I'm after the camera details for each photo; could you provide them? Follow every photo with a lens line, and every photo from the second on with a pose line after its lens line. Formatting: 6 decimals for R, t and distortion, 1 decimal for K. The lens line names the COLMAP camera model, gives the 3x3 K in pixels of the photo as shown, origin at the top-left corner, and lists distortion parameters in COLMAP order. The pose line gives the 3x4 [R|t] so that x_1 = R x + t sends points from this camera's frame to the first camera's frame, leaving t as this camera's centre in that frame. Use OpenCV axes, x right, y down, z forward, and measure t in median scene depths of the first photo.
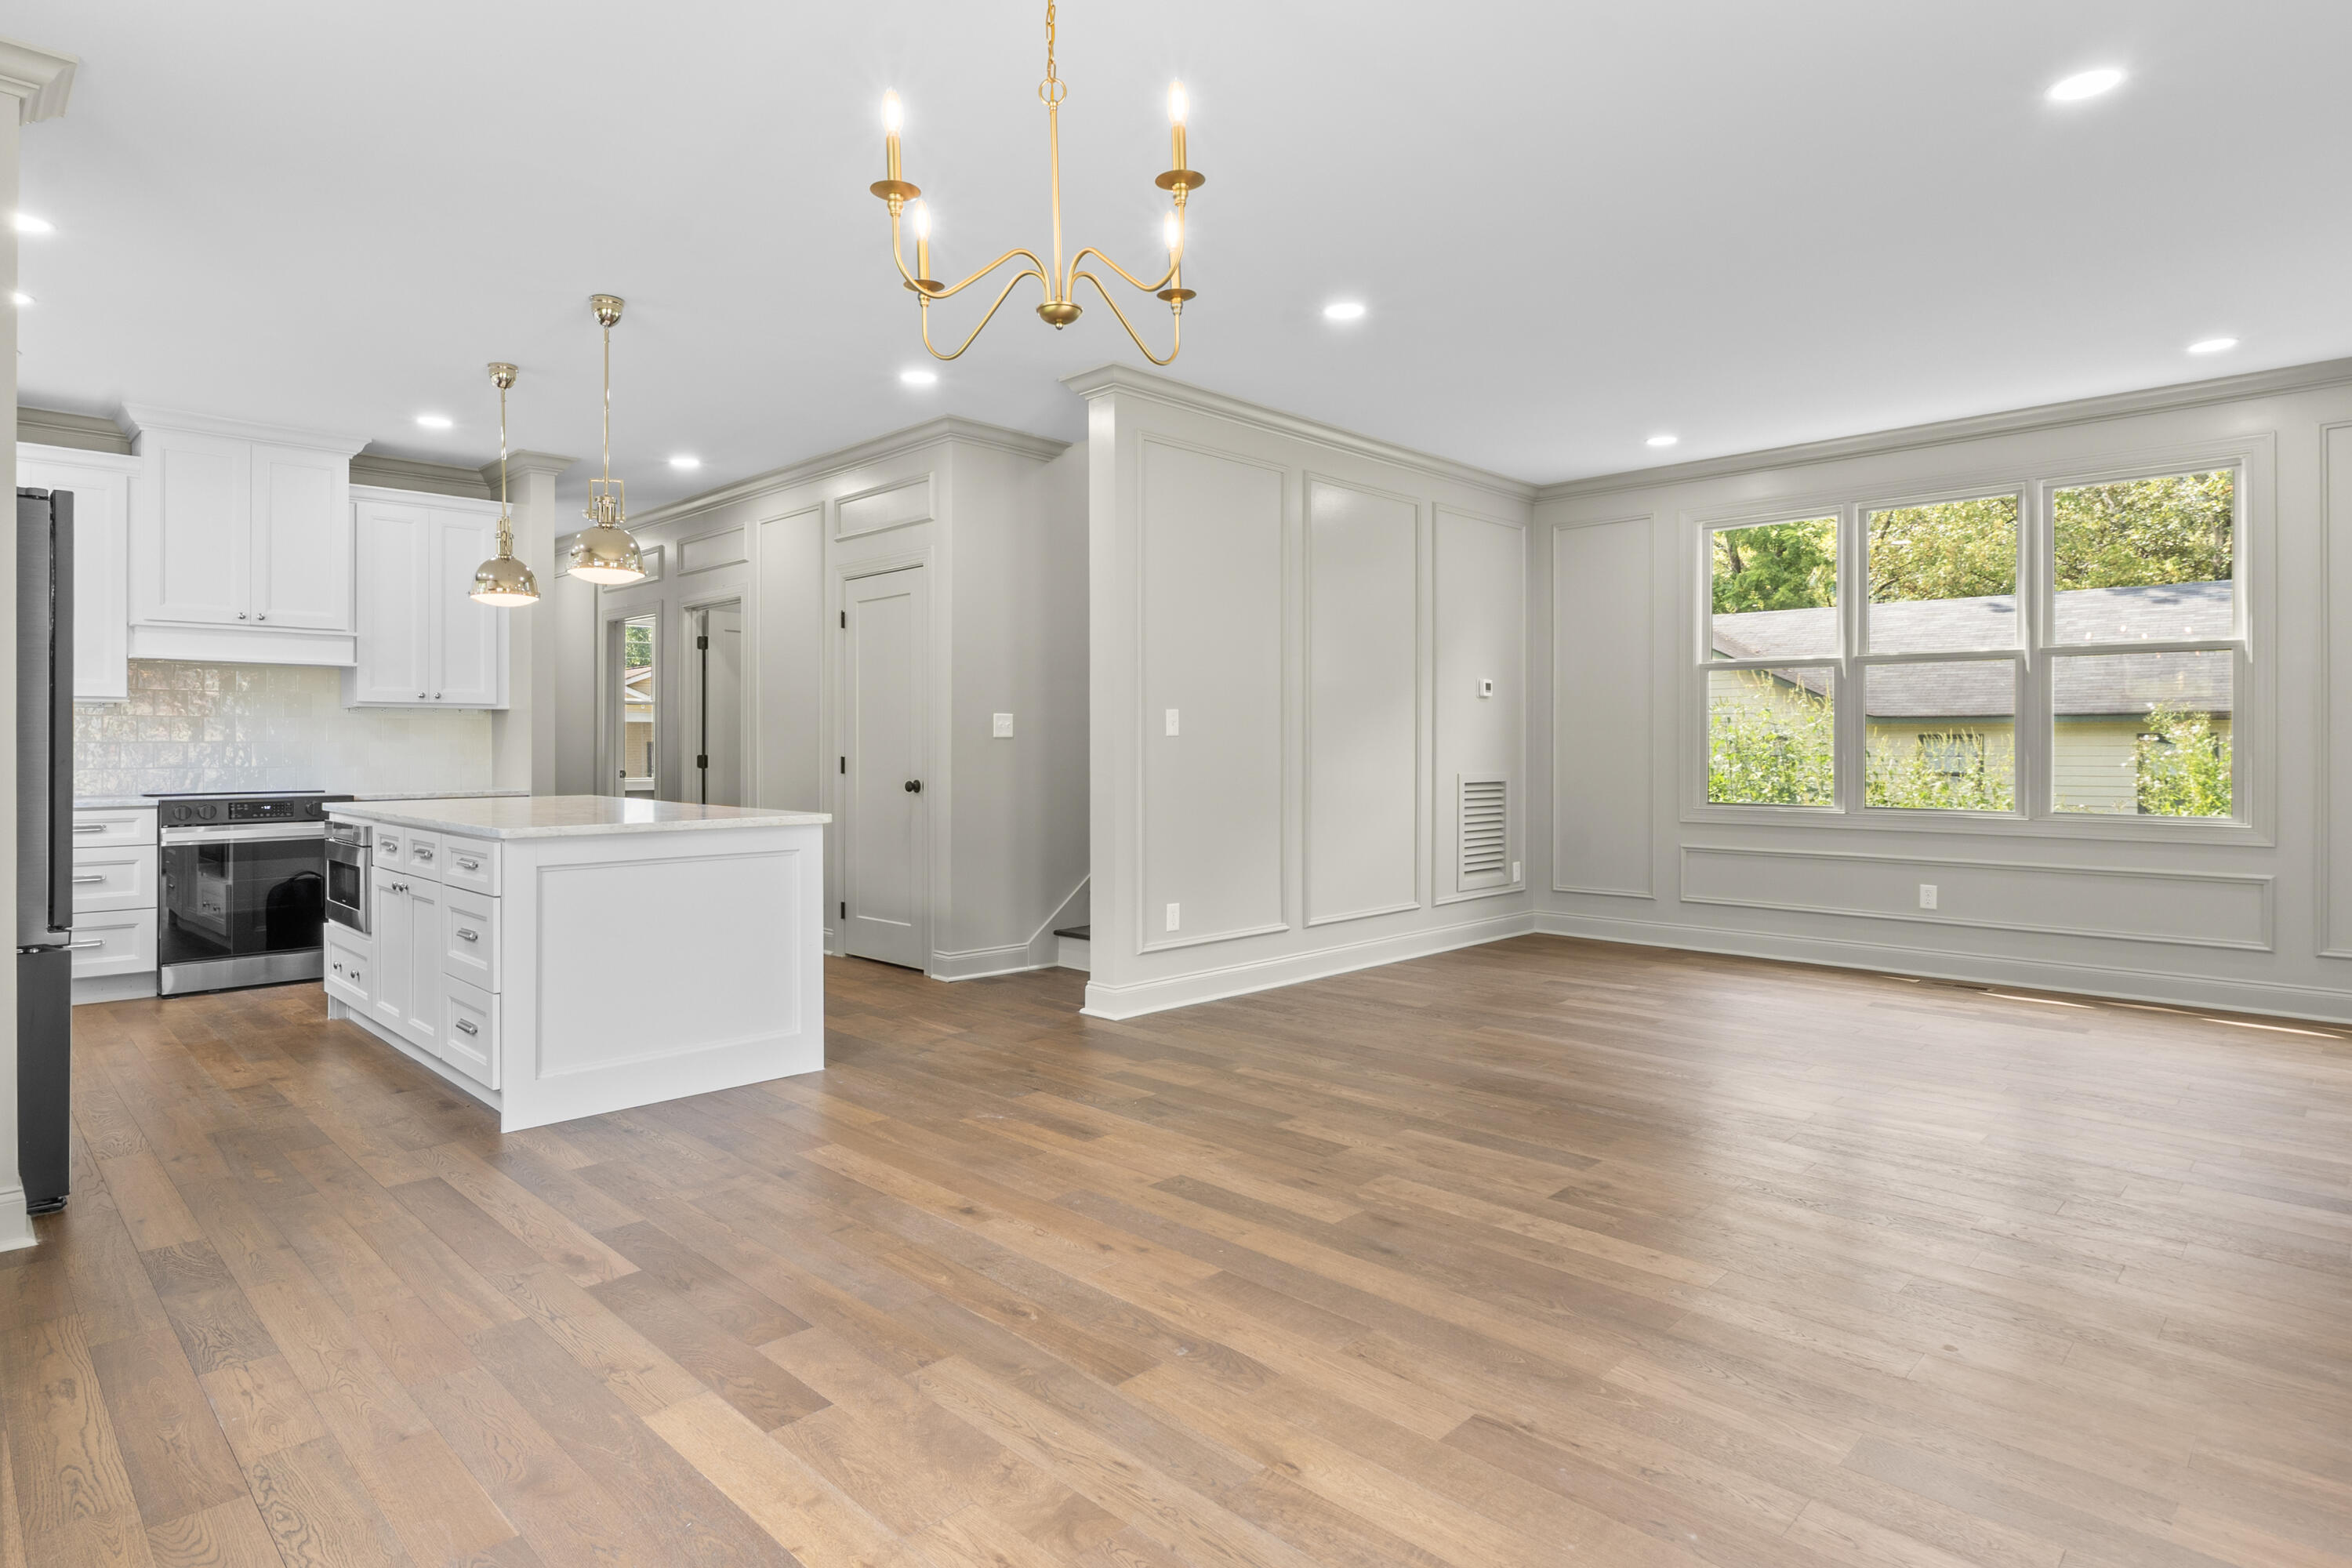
lens RADIAL K [[1255.0, 0, 1178.2], [0, 1255.0, 766.2], [0, 0, 1]] dist [0.002315, -0.000323]
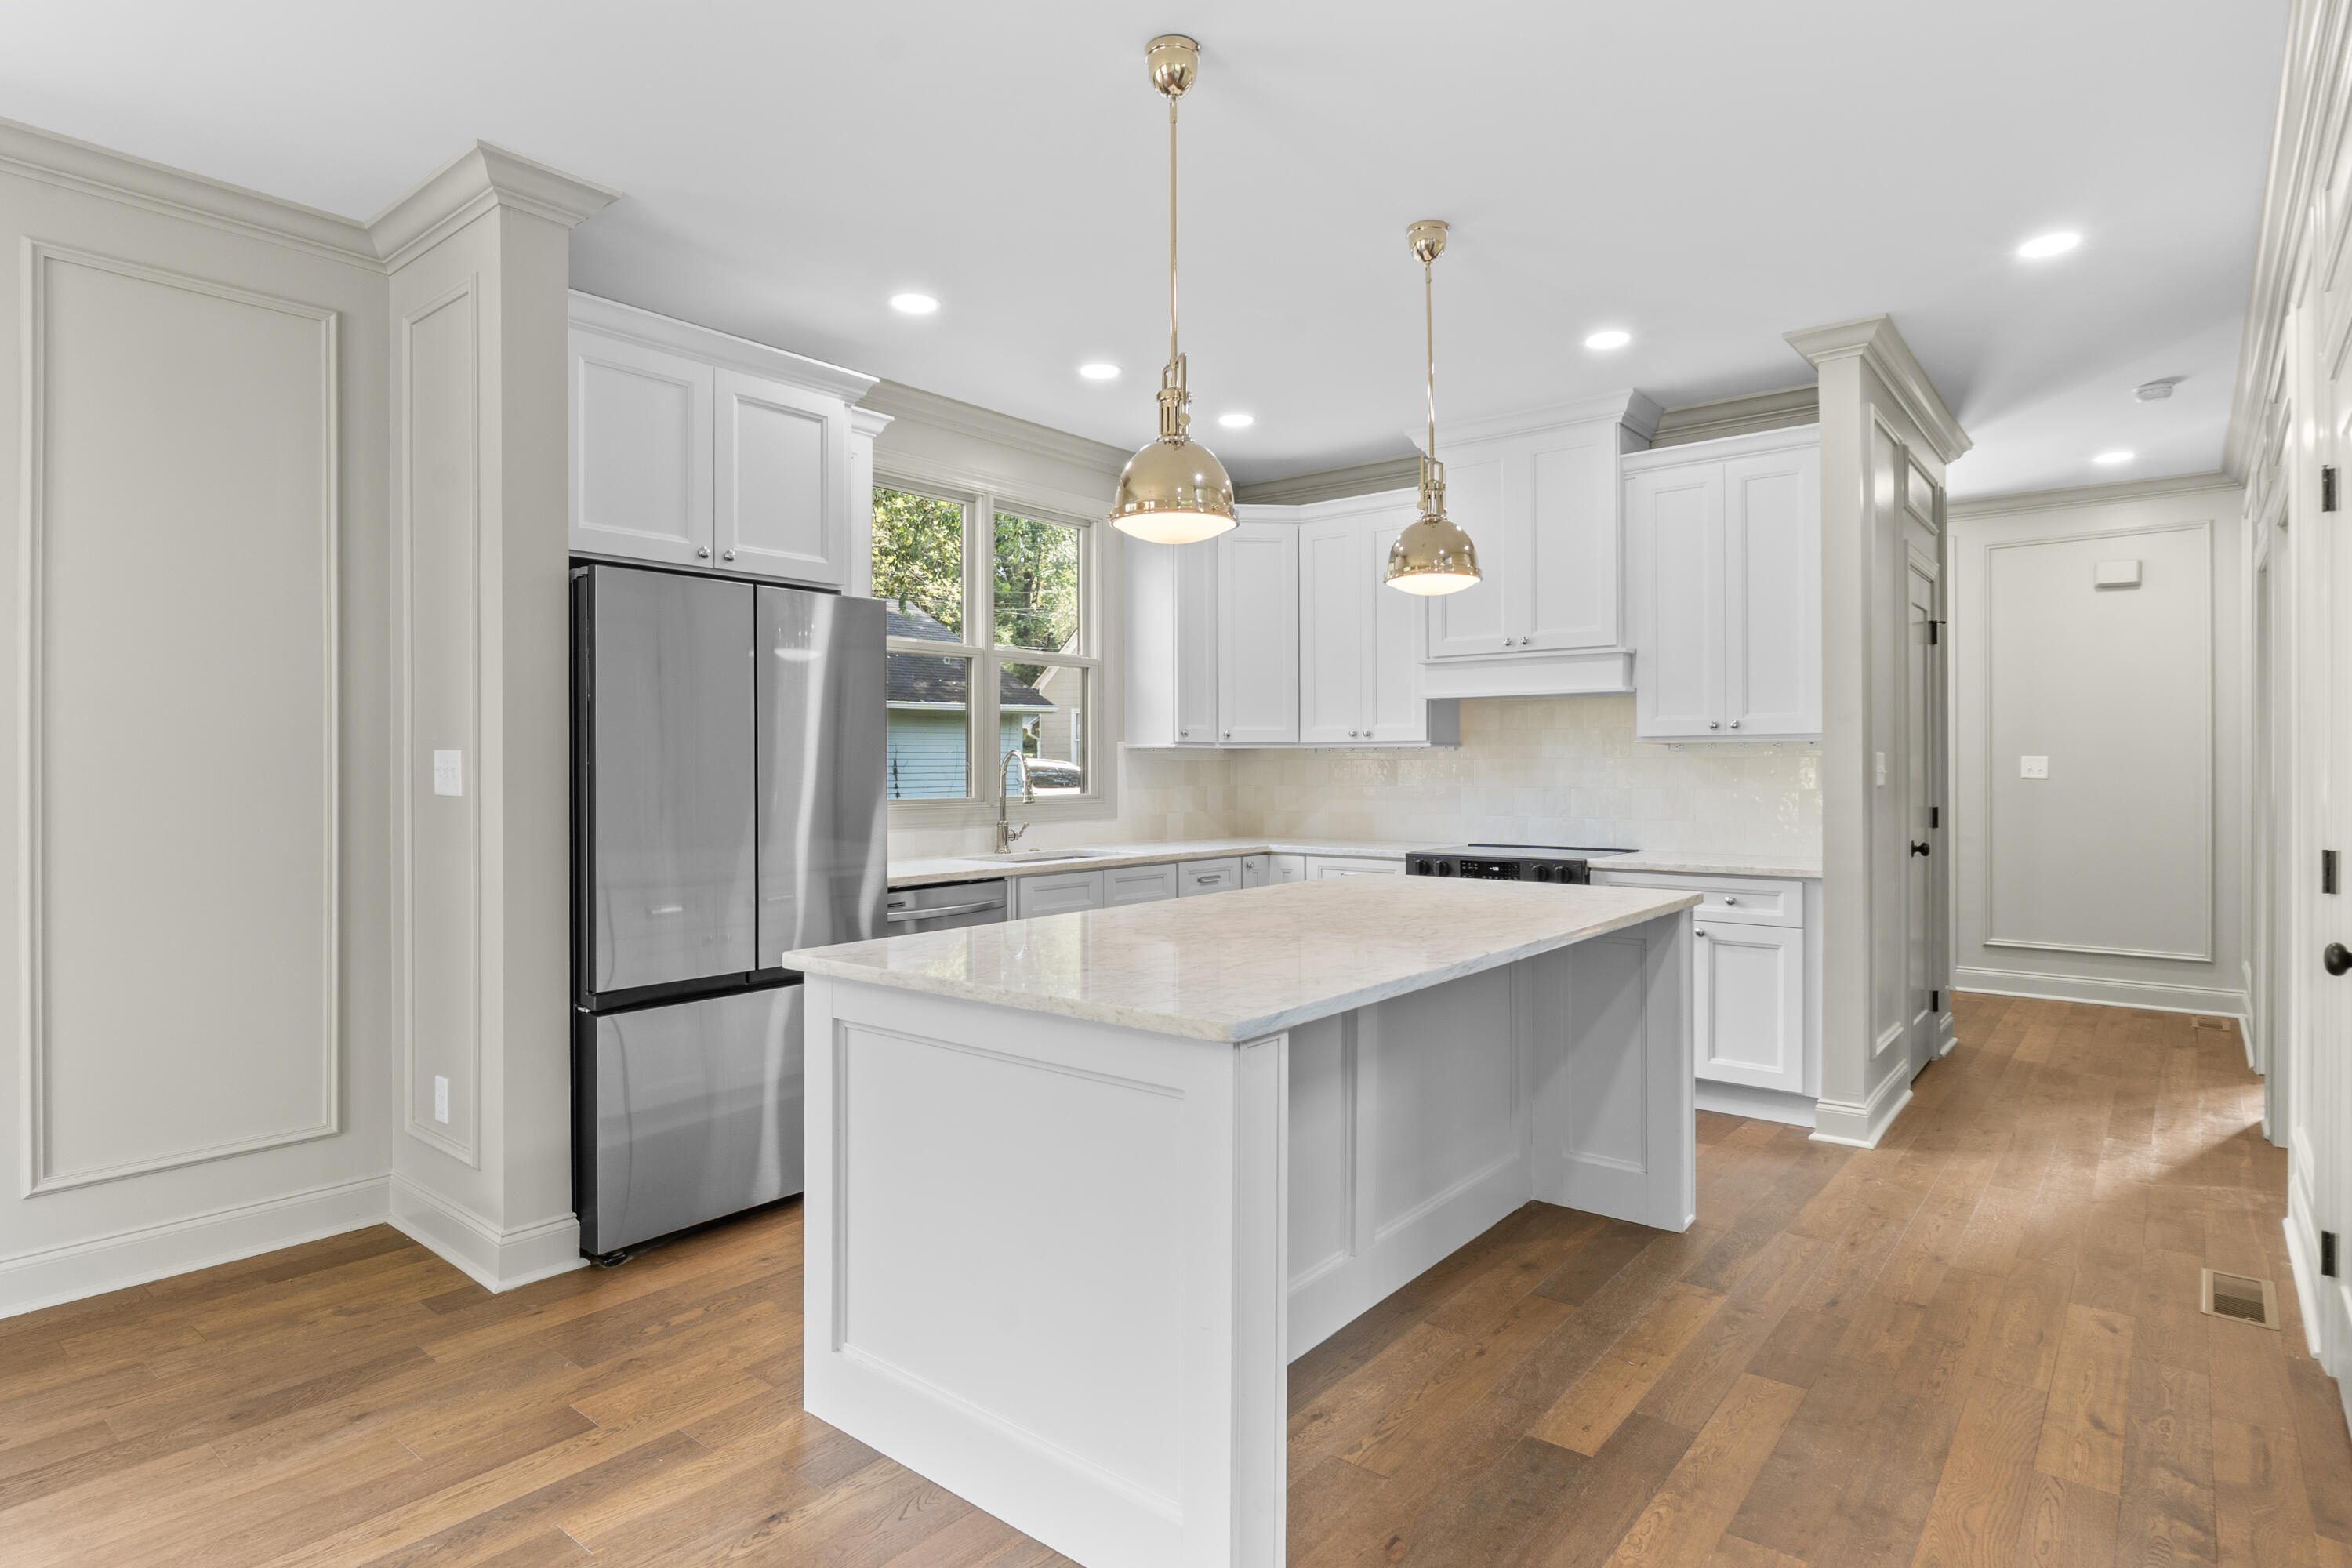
lens RADIAL K [[1255.0, 0, 1173.8], [0, 1255.0, 776.7], [0, 0, 1]] dist [0.002315, -0.000323]
pose [[0.090978, 0.008961, -0.995813, 0.179434], [-0.011702, 0.999900, 0.007929, -0.064628], [0.995784, 0.010932, 0.091074, 1.398075]]
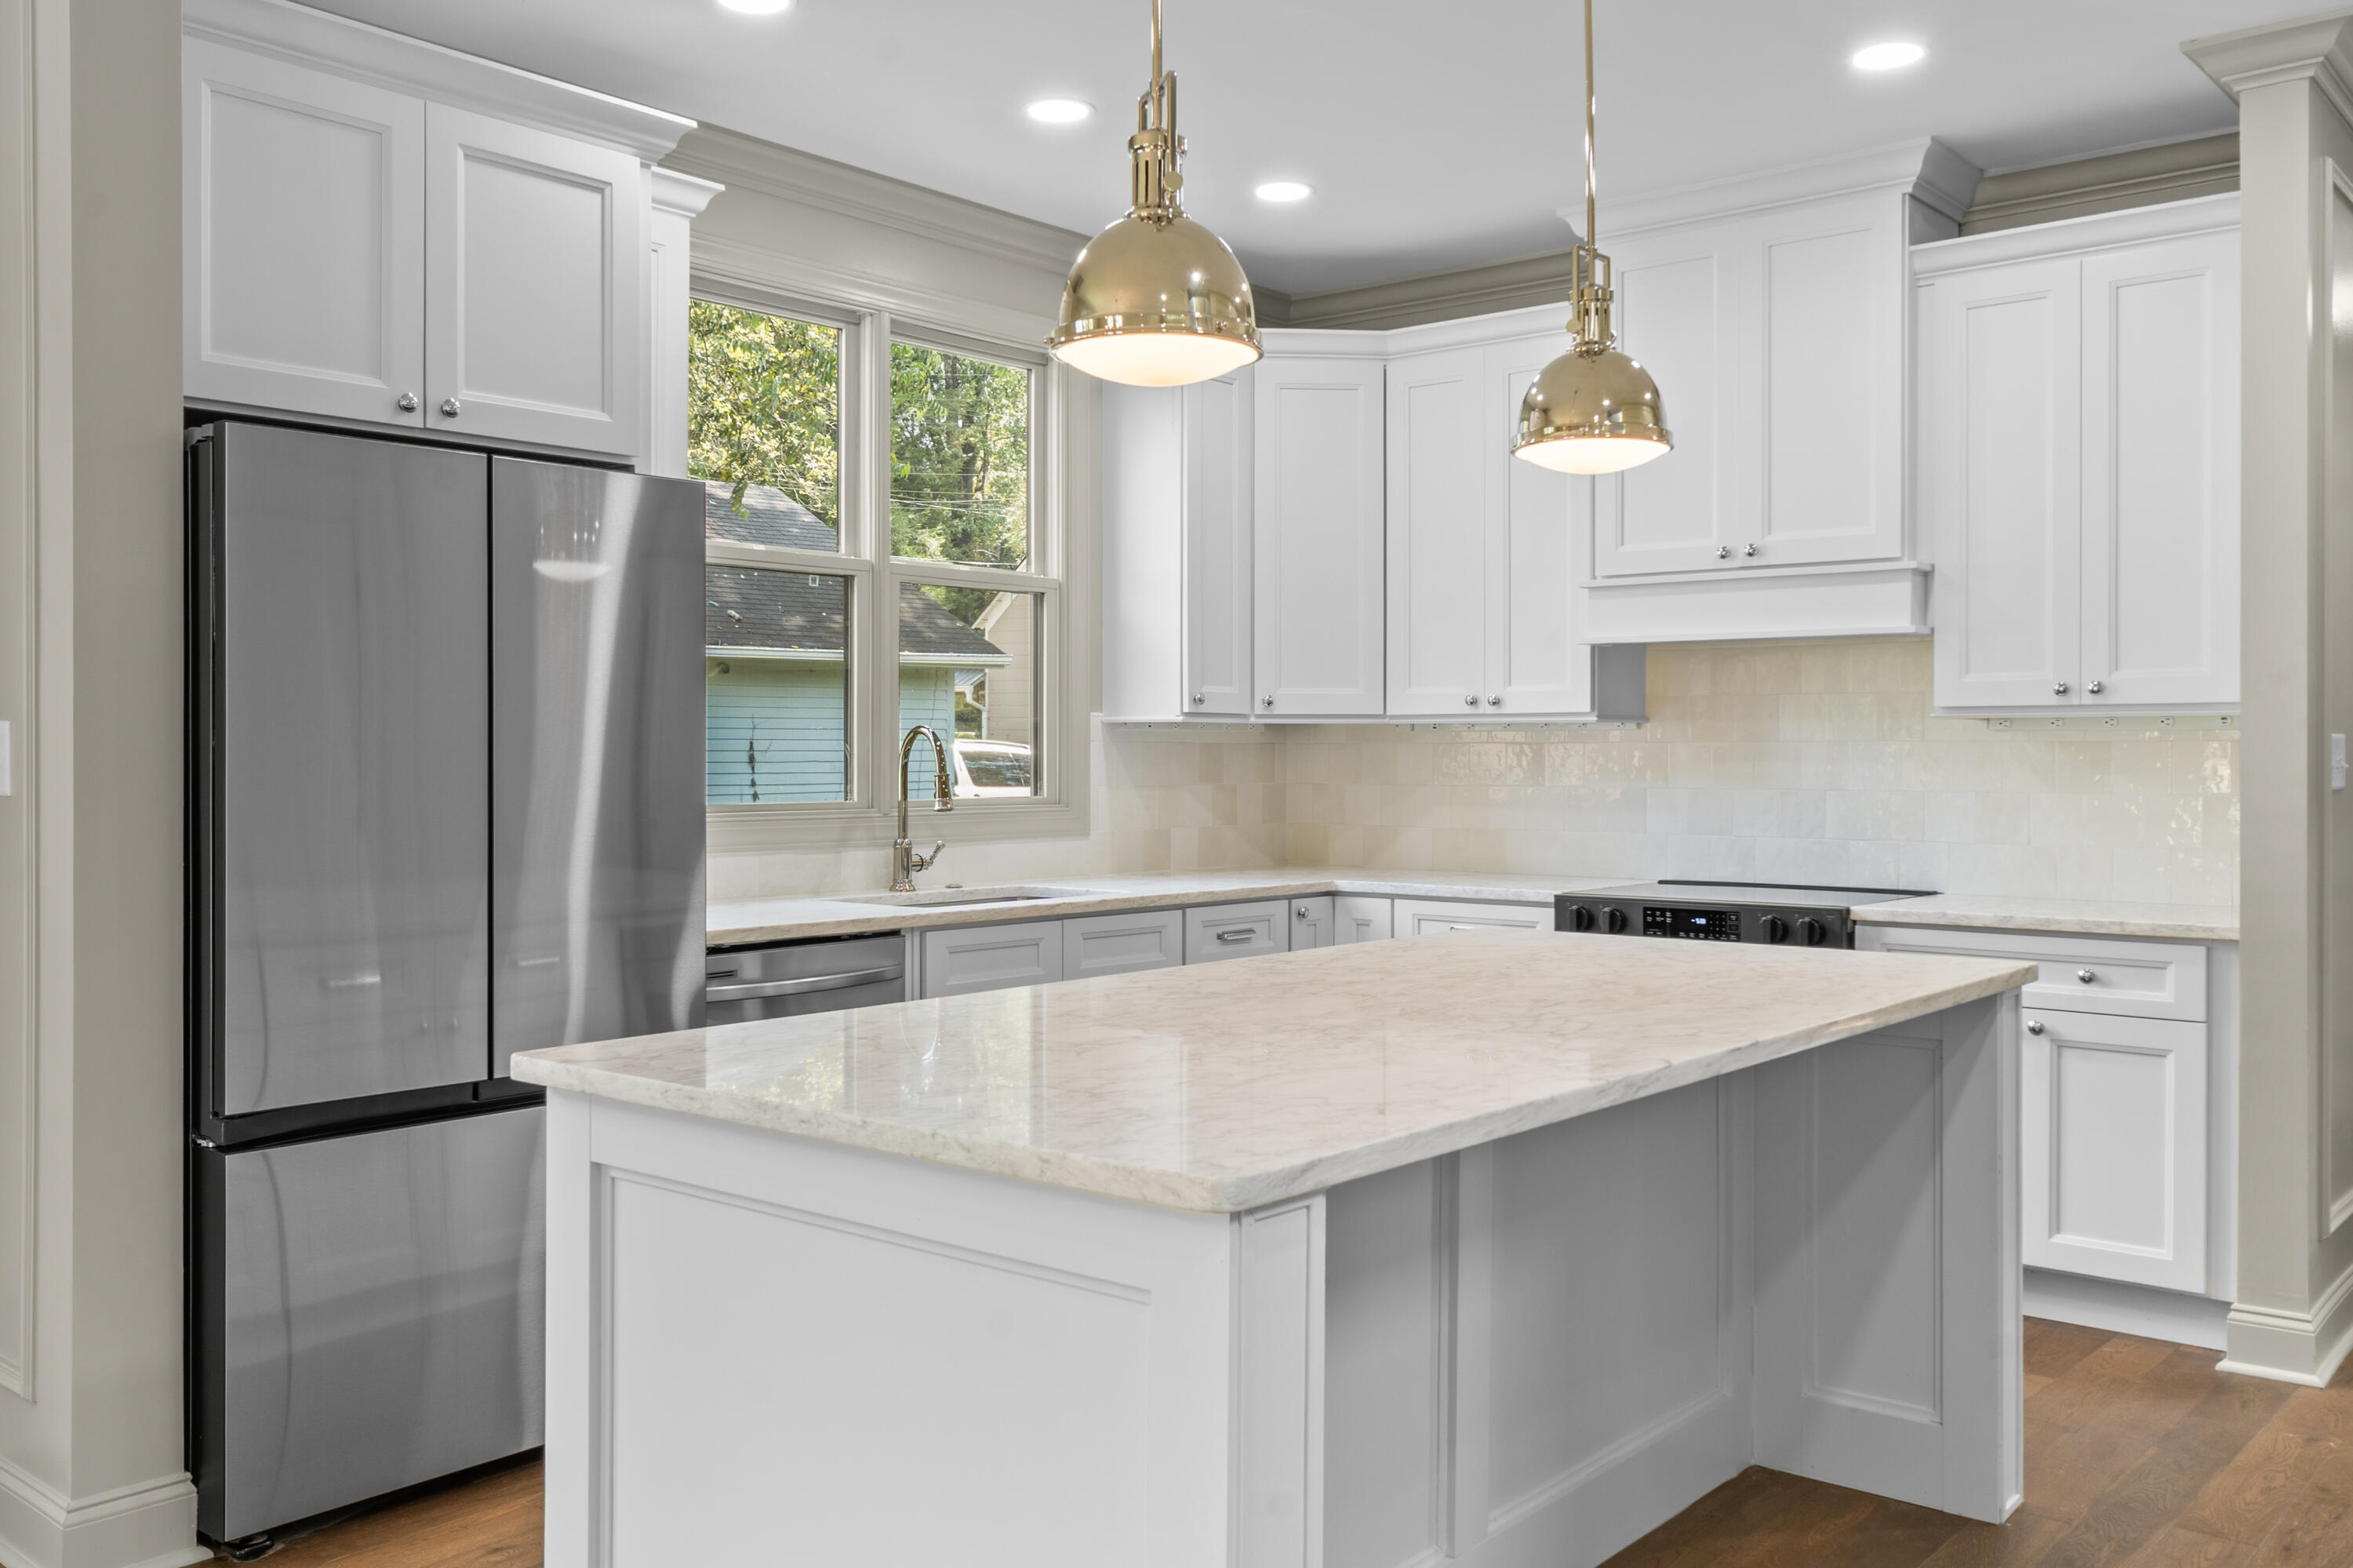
lens RADIAL K [[1996.6, 0, 1163.5], [0, 1996.6, 773.9], [0, 0, 1]] dist [0.011998, 0.008509]
pose [[0.071238, 0.011736, -0.997390, 0.154178], [-0.015796, 0.999819, 0.010637, -0.064773], [0.997334, 0.014997, 0.071410, 1.421000]]
